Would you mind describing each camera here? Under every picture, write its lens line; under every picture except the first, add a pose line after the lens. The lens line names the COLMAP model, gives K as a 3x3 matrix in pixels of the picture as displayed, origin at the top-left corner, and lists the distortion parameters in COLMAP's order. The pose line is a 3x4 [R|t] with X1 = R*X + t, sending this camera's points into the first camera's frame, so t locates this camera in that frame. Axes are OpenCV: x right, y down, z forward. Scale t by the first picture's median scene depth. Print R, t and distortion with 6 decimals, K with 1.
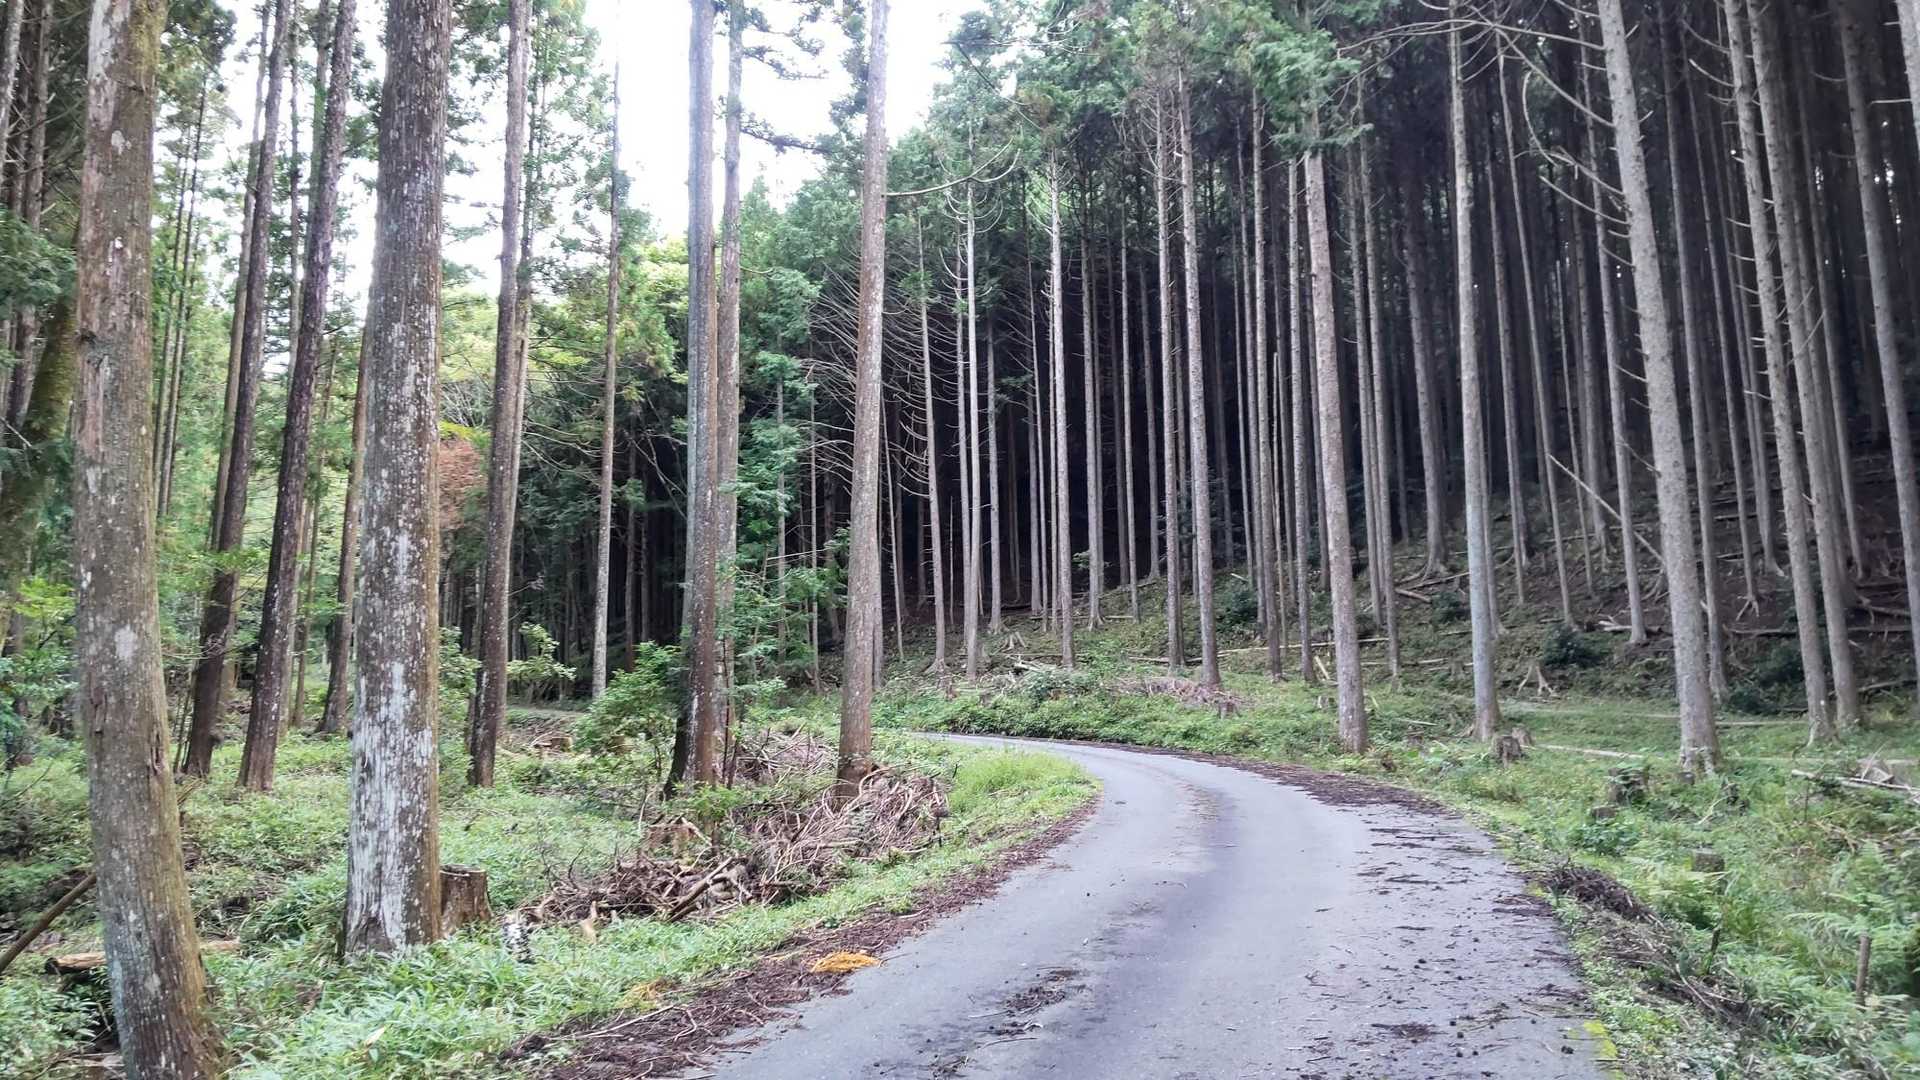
lens RADIAL K [[1308.1, 0, 959.1], [0, 1308.1, 541.5], [0, 0, 1]] dist [0.003380, -0.002736]
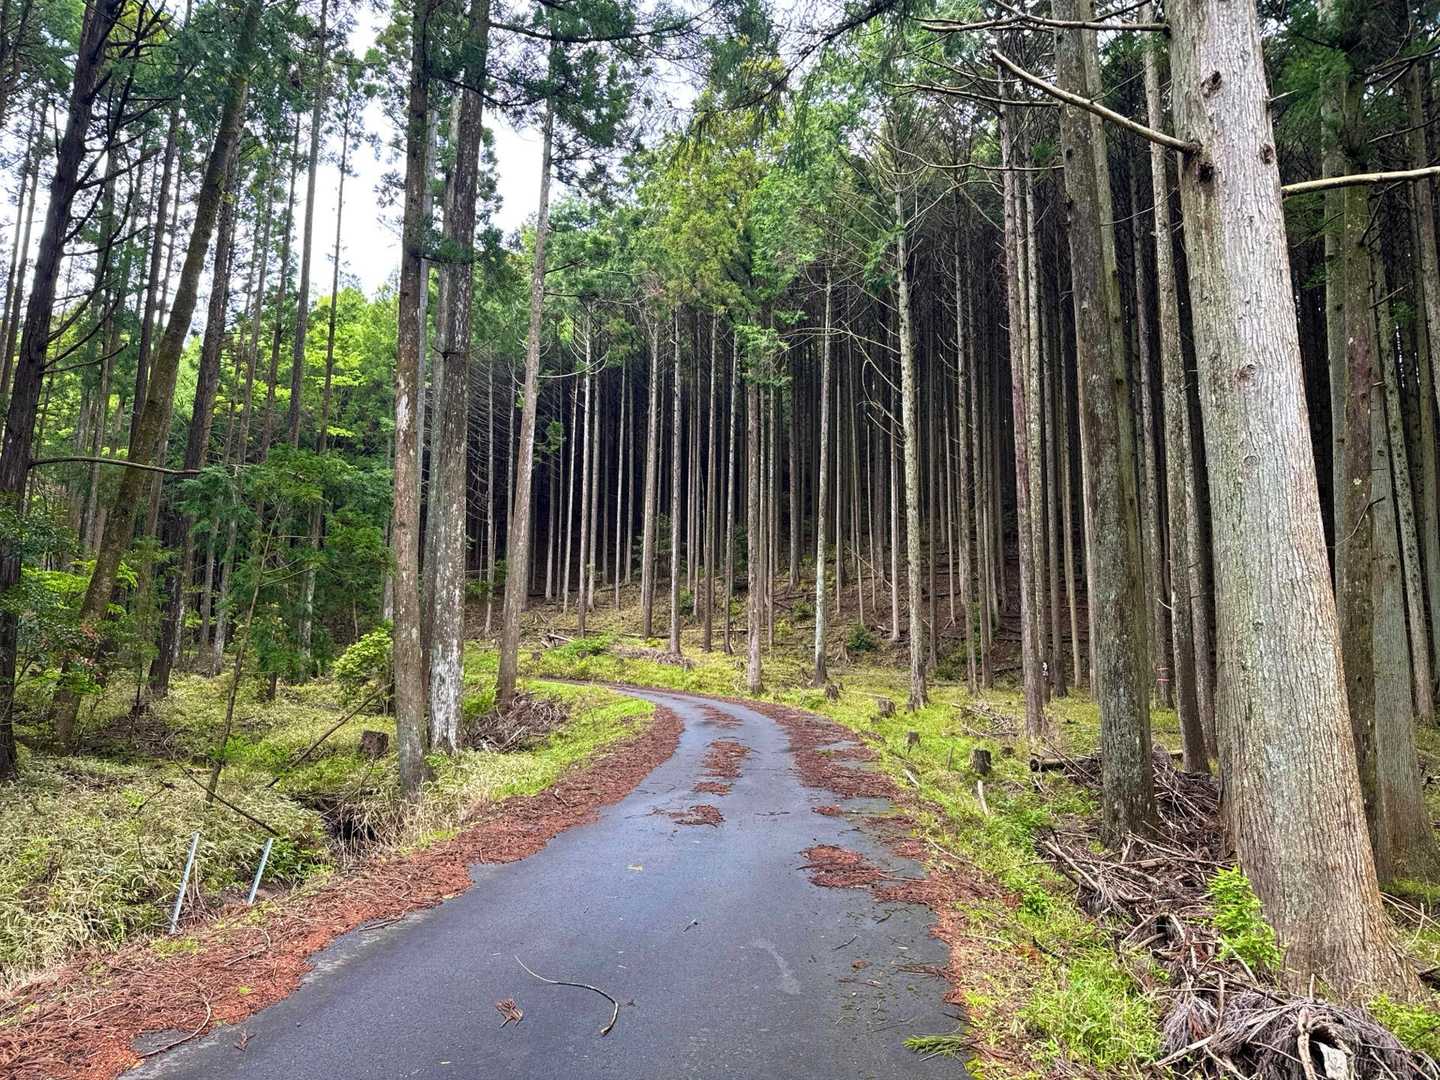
lens RADIAL K [[981.9, 0, 719.9], [0, 981.9, 539.9], [0, 0, 1]] dist [0.000908, 0.000121]
pose [[0.954578, 0.073791, 0.288681, -0.205082], [-0.074825, 0.997169, -0.007467, -0.051775], [-0.288415, -0.014473, 0.957396, -0.404576]]
